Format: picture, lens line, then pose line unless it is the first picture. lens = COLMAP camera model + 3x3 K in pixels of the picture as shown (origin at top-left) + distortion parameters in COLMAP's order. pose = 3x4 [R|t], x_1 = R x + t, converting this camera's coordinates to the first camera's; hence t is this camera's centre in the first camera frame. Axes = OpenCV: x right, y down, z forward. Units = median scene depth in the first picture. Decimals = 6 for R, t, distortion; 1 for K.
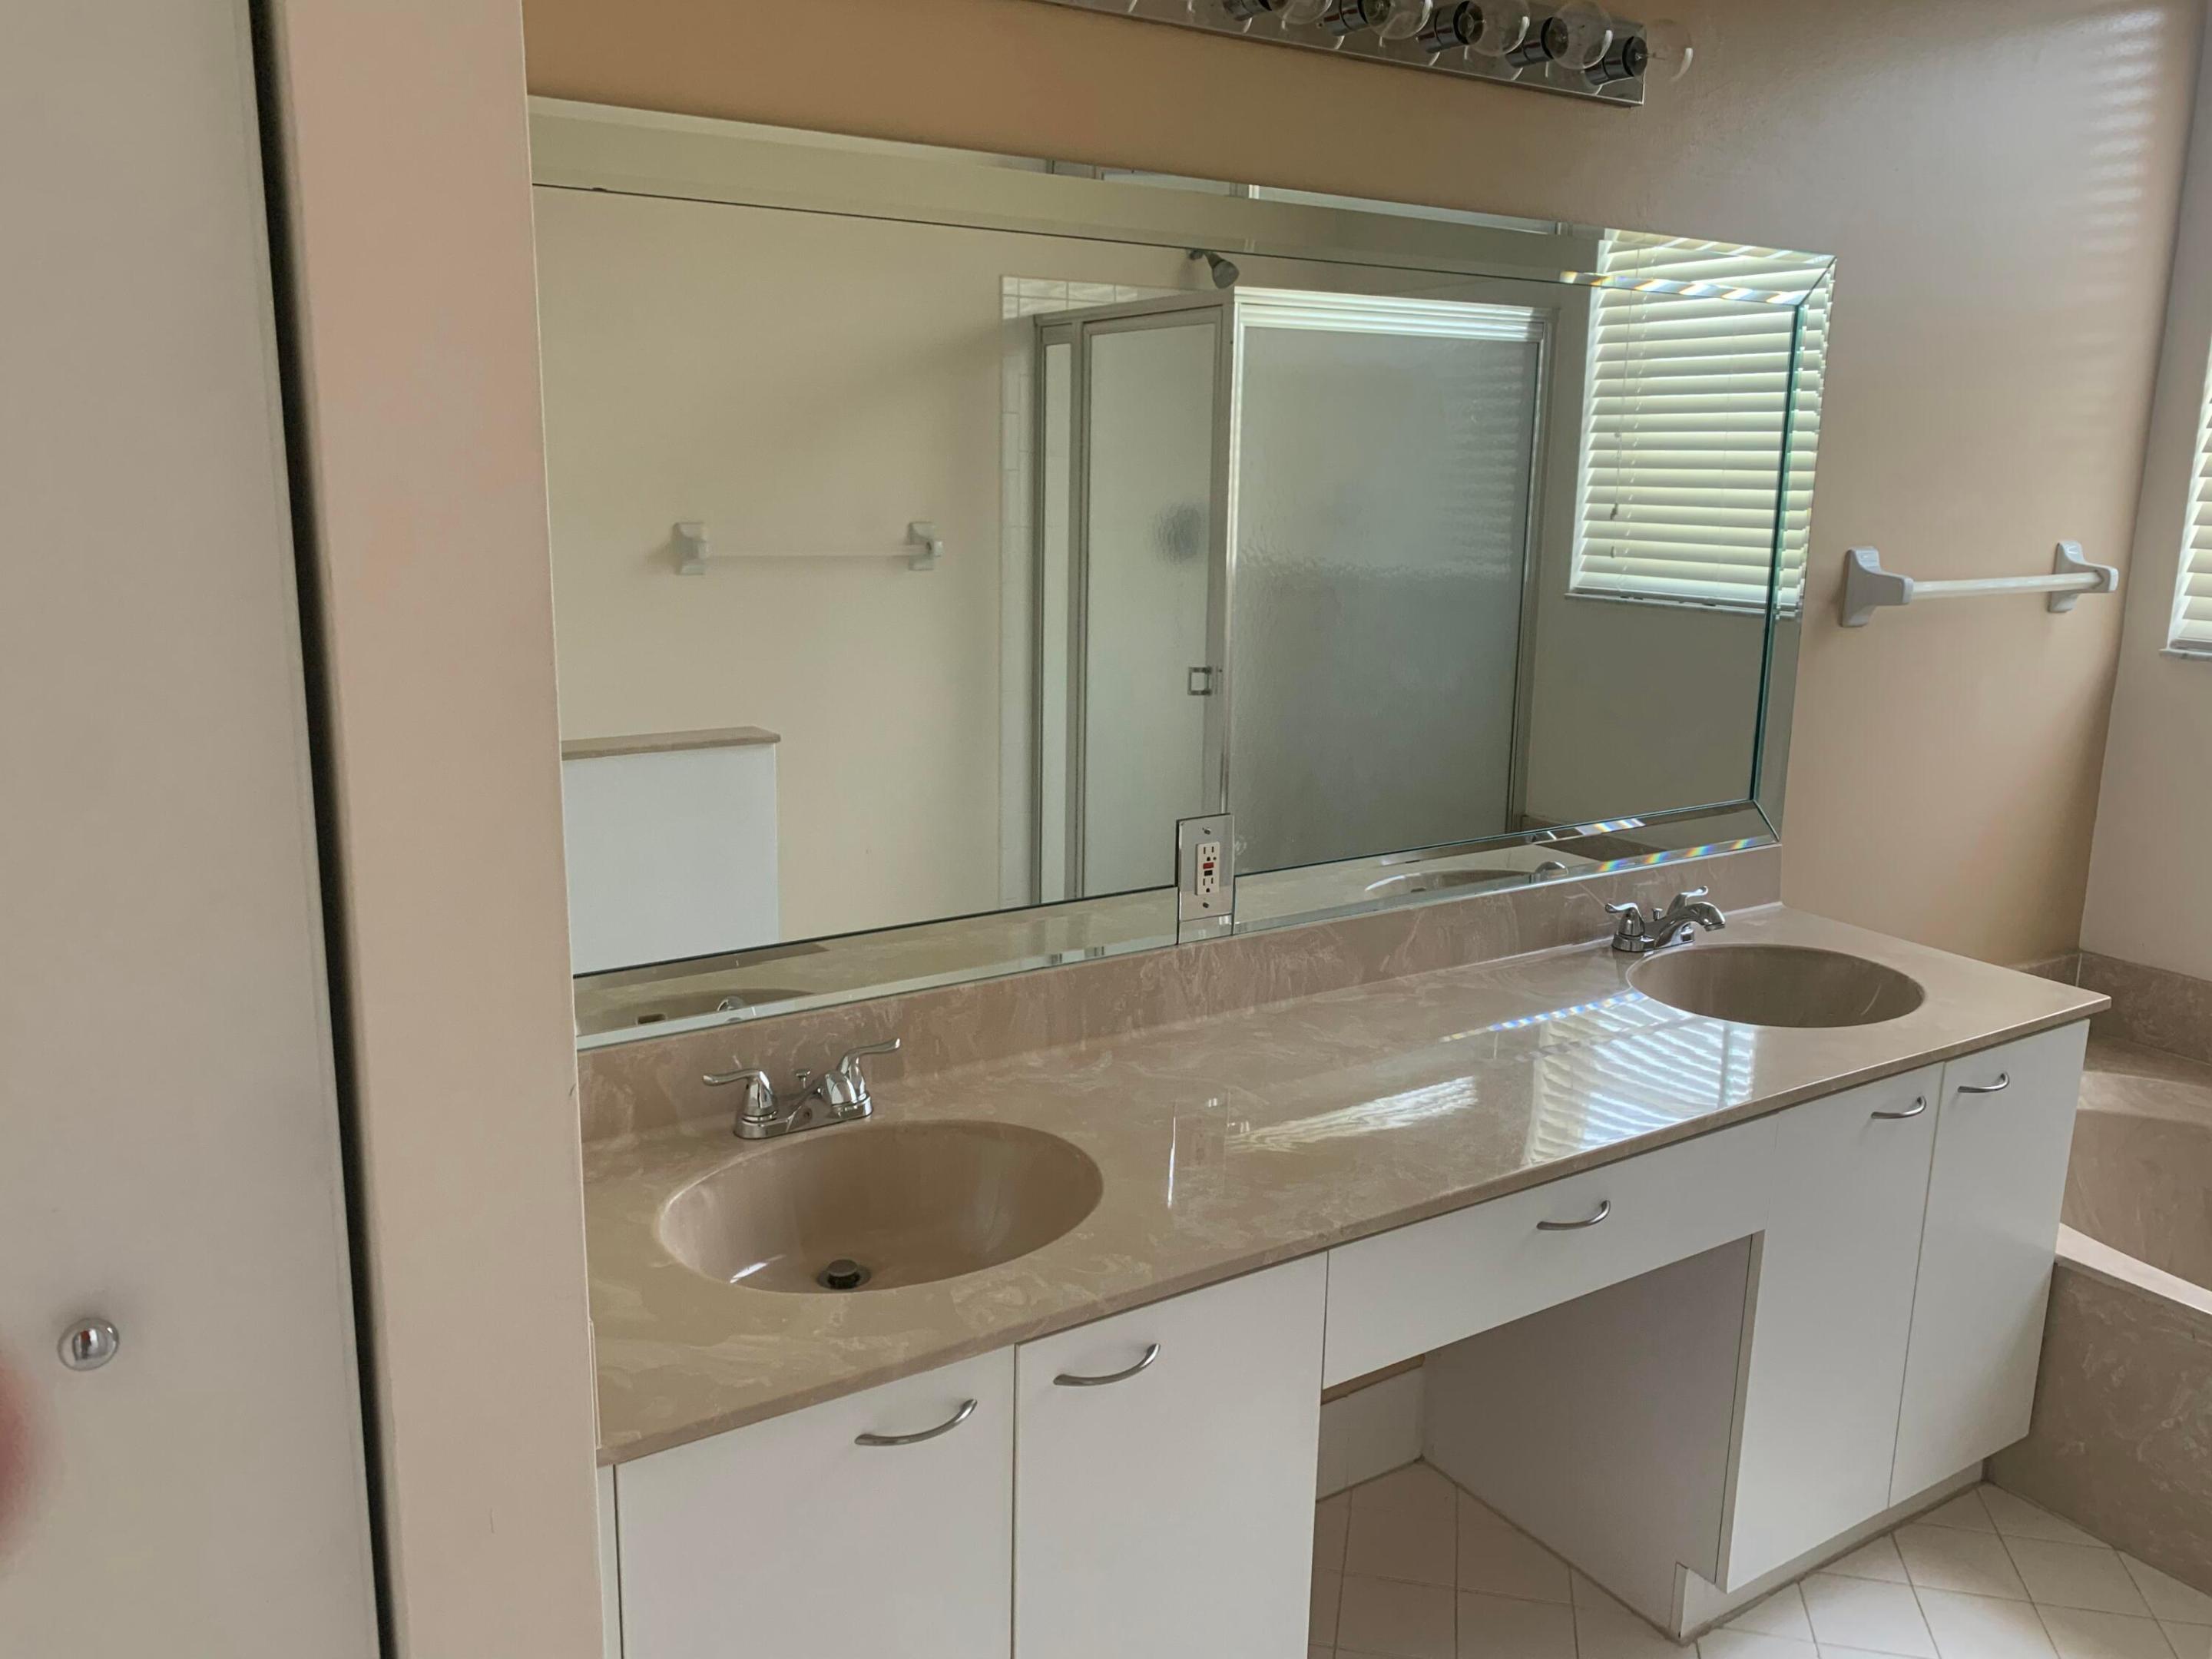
lens RADIAL K [[1690.8, 0, 1106.0], [0, 1690.8, 829.5], [0, 0, 1]] dist [0.155490, -0.206491]
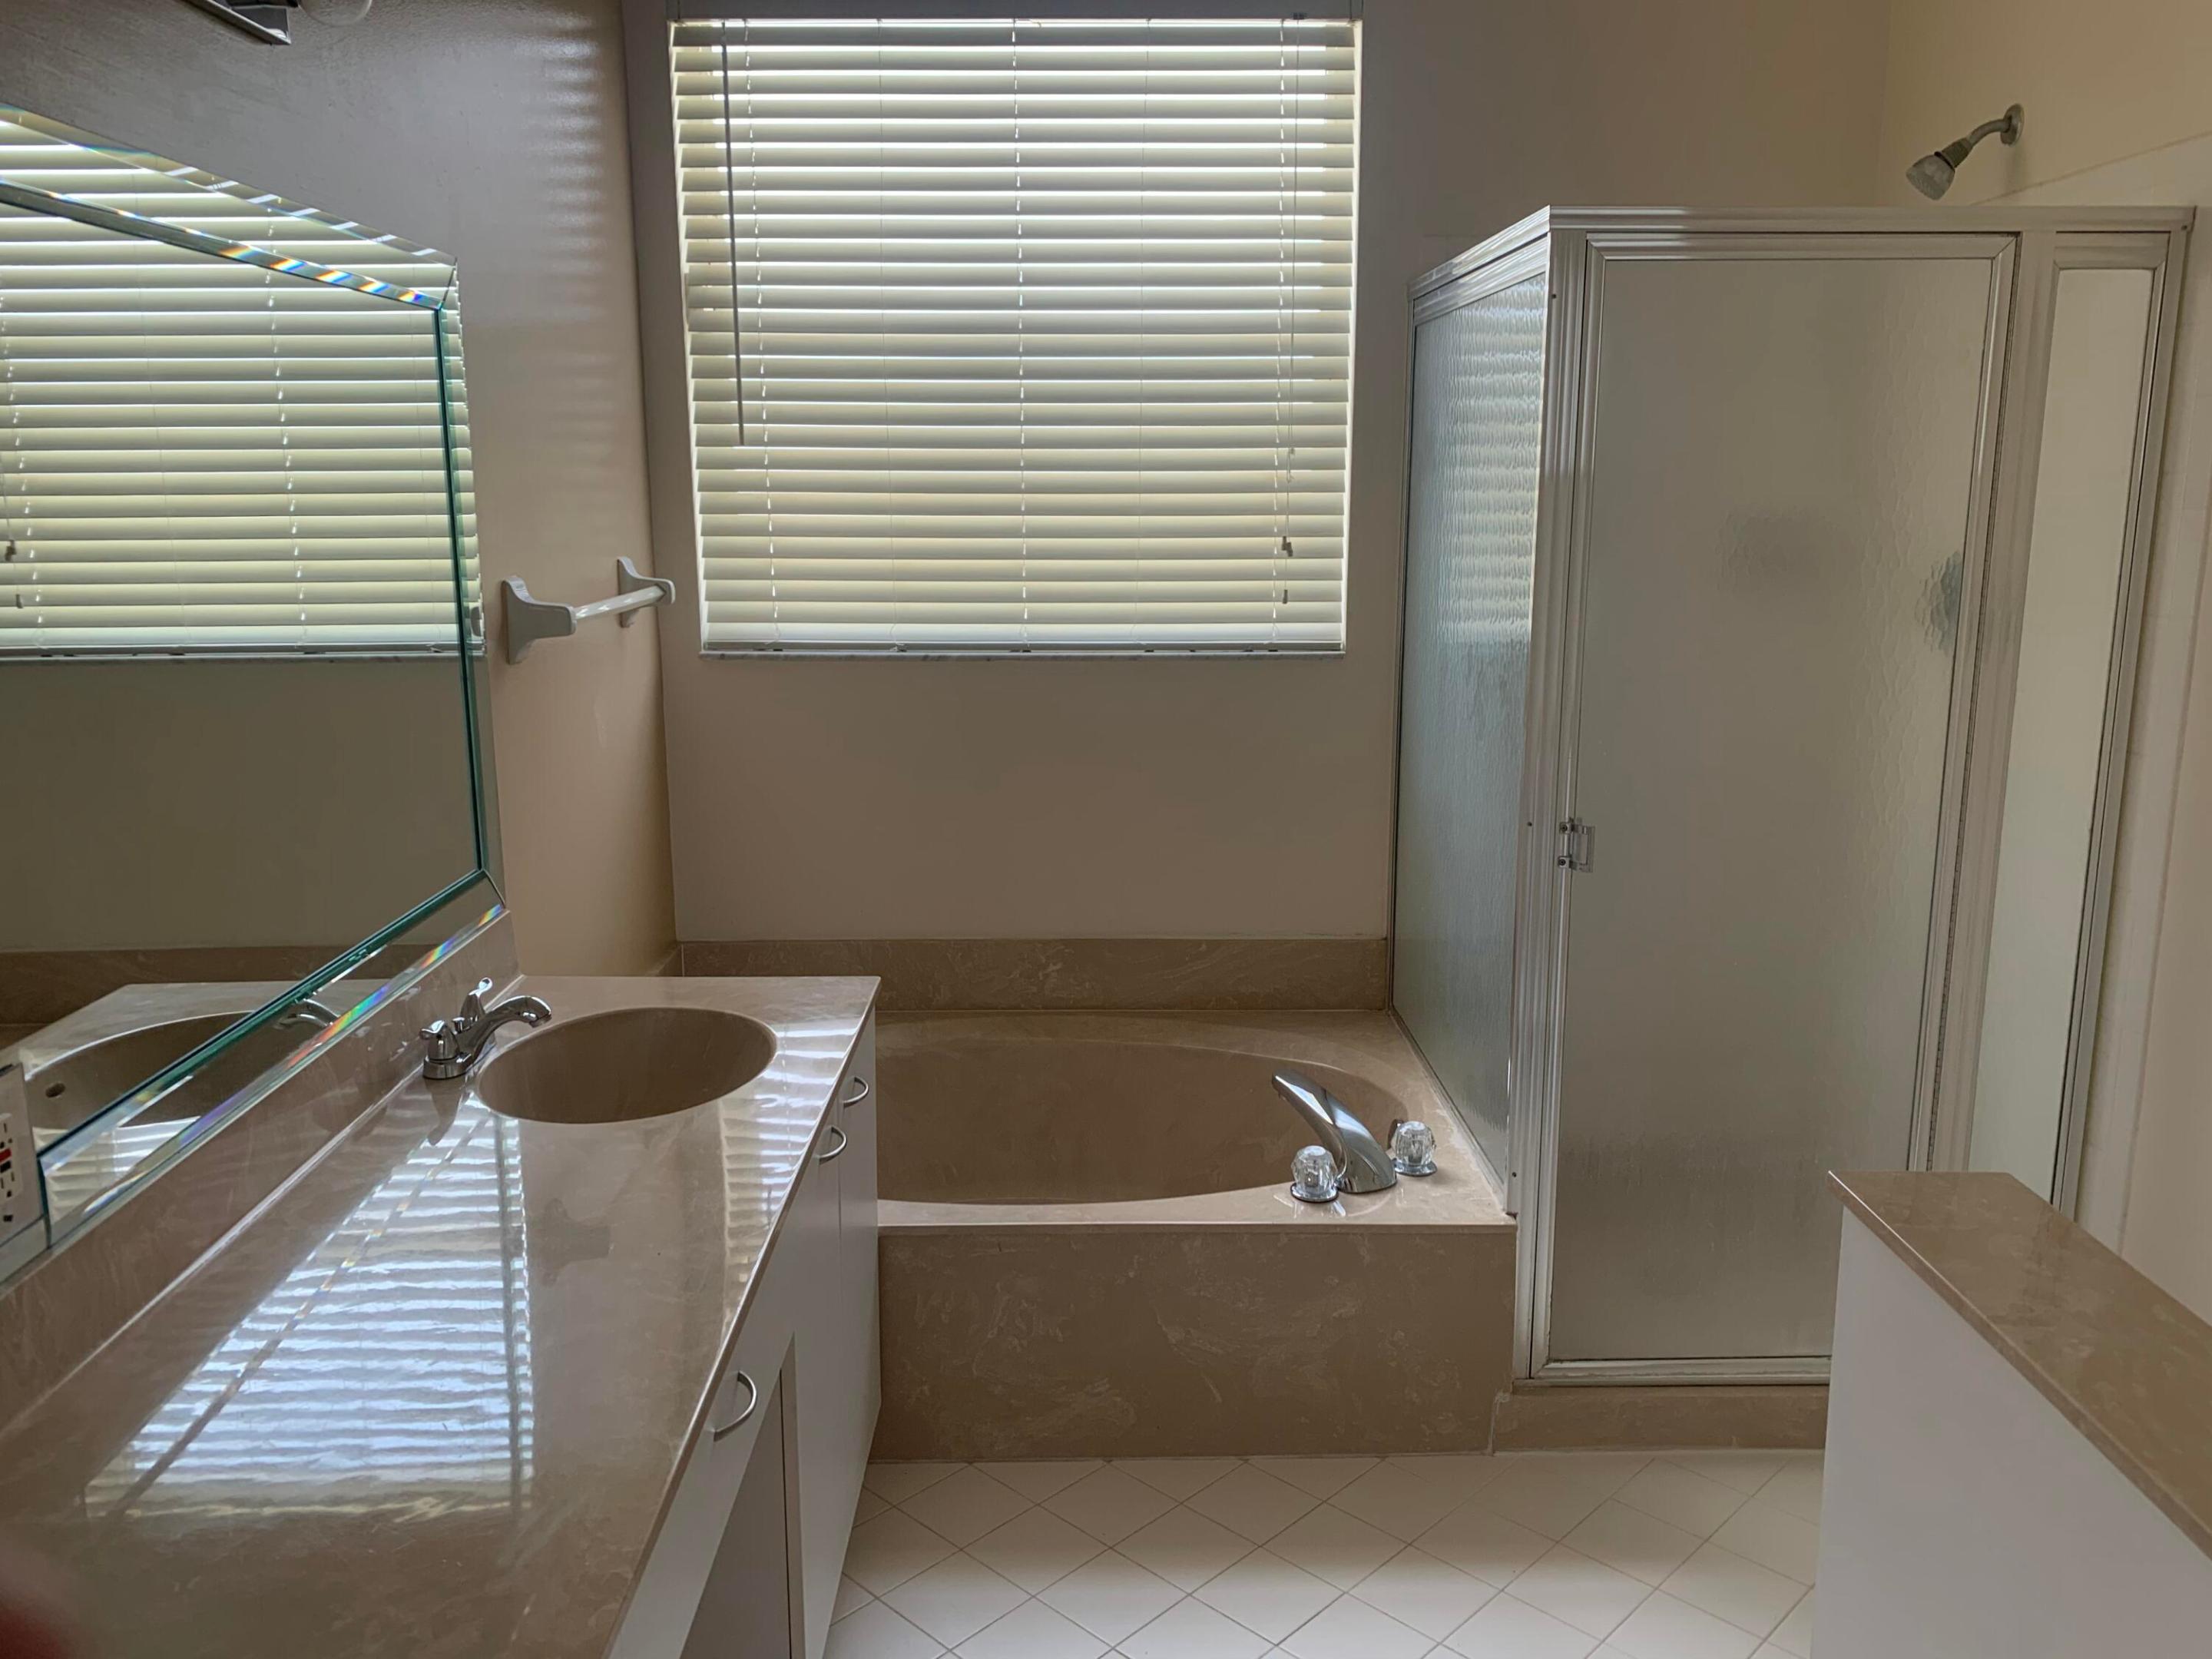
lens RADIAL K [[1689.2, 0, 1106.0], [0, 1689.2, 829.5], [0, 0, 1]] dist [0.016813, -0.008961]
pose [[0.536494, -0.192080, 0.821753, -0.159973], [0.198946, 0.975094, 0.098038, -0.058258], [-0.820118, 0.110888, 0.561346, 0.260415]]
